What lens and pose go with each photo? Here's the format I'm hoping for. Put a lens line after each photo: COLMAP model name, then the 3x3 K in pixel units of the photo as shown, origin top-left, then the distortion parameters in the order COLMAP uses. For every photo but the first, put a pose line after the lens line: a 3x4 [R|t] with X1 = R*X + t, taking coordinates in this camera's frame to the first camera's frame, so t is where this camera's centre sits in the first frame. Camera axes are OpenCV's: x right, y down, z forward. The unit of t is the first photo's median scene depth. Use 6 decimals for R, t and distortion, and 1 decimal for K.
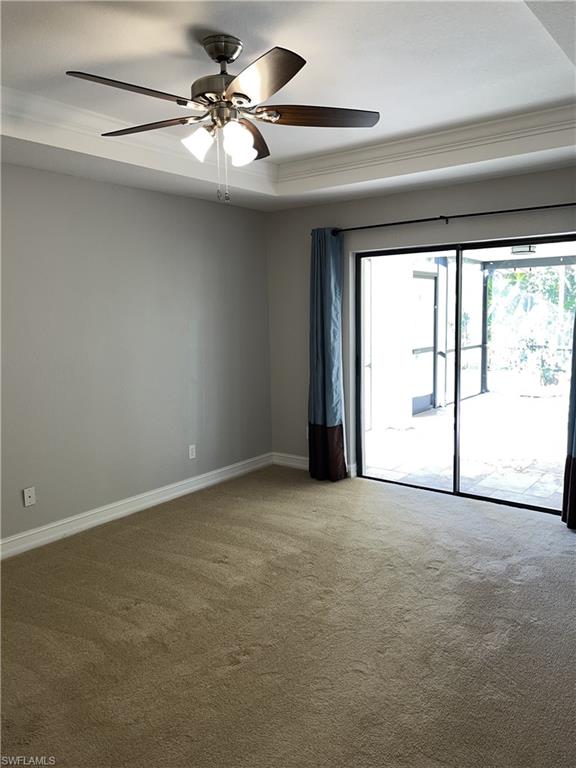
lens RADIAL K [[588.3, 0, 288.0], [0, 588.3, 384.0], [0, 0, 1]] dist [0.058896, -0.062819]
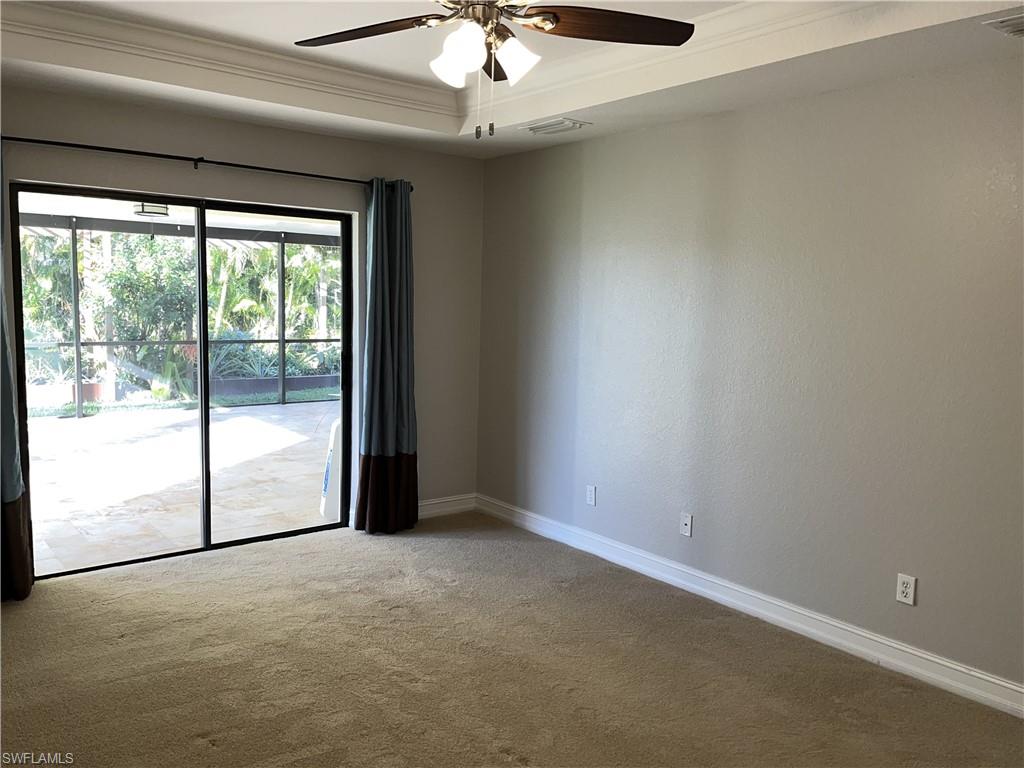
lens RADIAL K [[784.4, 0, 517.2], [0, 784.4, 387.7], [0, 0, 1]] dist [0.058896, -0.062819]
pose [[0.258130, -0.088632, 0.962036, -0.591512], [0.095725, 0.993229, 0.065821, -0.038466], [-0.961356, 0.075100, 0.264867, 0.421818]]
